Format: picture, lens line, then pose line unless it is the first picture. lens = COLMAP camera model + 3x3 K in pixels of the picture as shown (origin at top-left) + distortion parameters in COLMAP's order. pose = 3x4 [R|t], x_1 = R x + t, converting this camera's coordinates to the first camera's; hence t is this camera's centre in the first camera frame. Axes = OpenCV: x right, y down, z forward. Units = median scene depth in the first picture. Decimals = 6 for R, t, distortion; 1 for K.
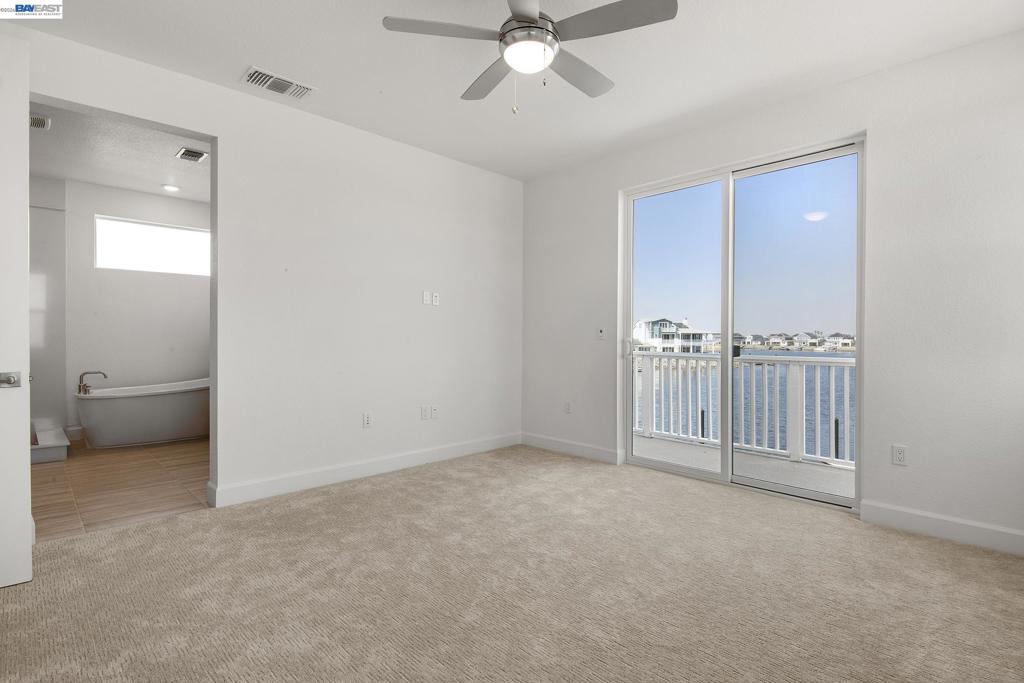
lens RADIAL K [[510.6, 0, 512.0], [0, 510.6, 341.5], [0, 0, 1]] dist [0.002819, 0.000038]
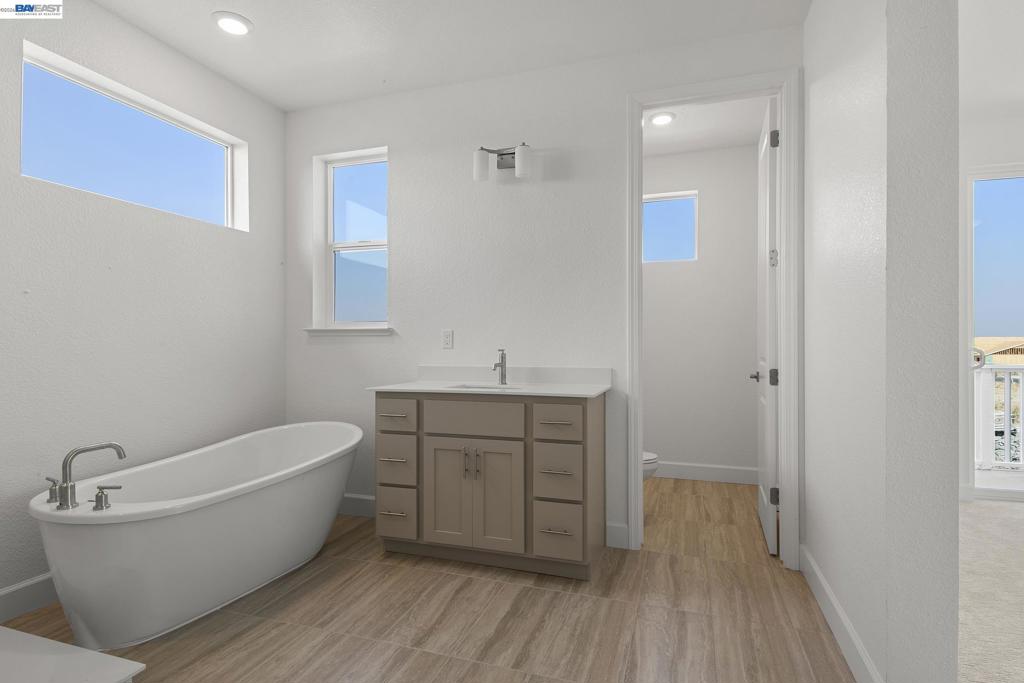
lens RADIAL K [[509.1, 0, 518.0], [0, 509.1, 339.0], [0, 0, 1]] dist [-0.011841, -0.000886]
pose [[0.886513, 0.009859, 0.462599, -0.723741], [-0.004472, 0.999909, -0.012739, -0.016476], [-0.462683, 0.009224, 0.886476, 0.530532]]
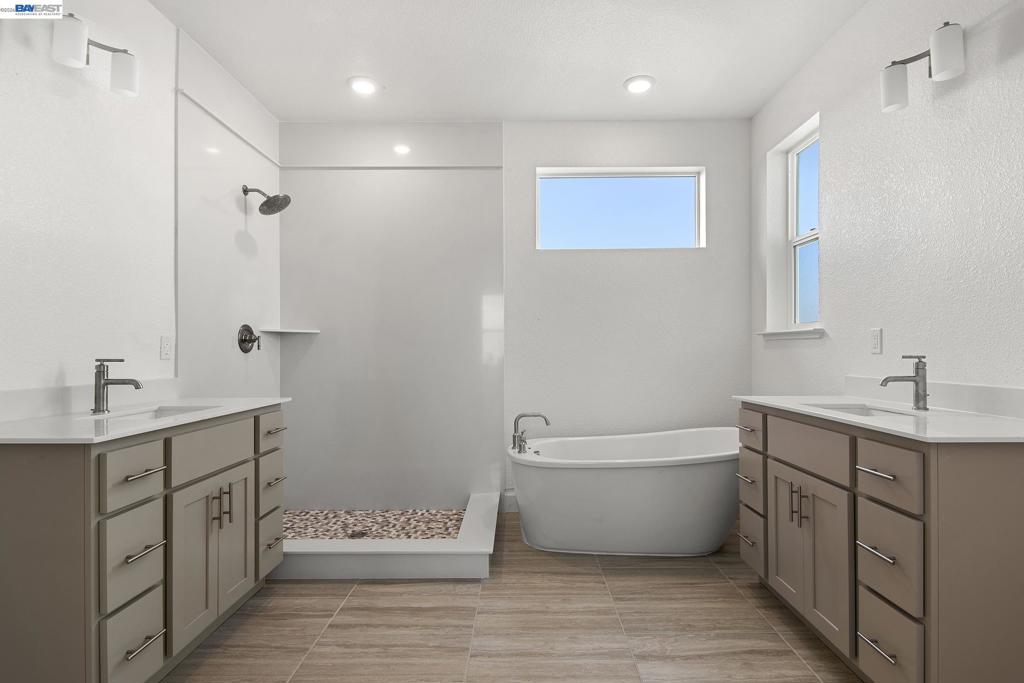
lens RADIAL K [[499.8, 0, 518.8], [0, 499.8, 339.6], [0, 0, 1]] dist [0.028597, -0.017145]
pose [[0.712803, -0.015199, -0.701200, -0.419183], [0.003638, 0.999832, -0.017974, -0.018149], [0.701355, 0.010262, 0.712738, 0.575122]]
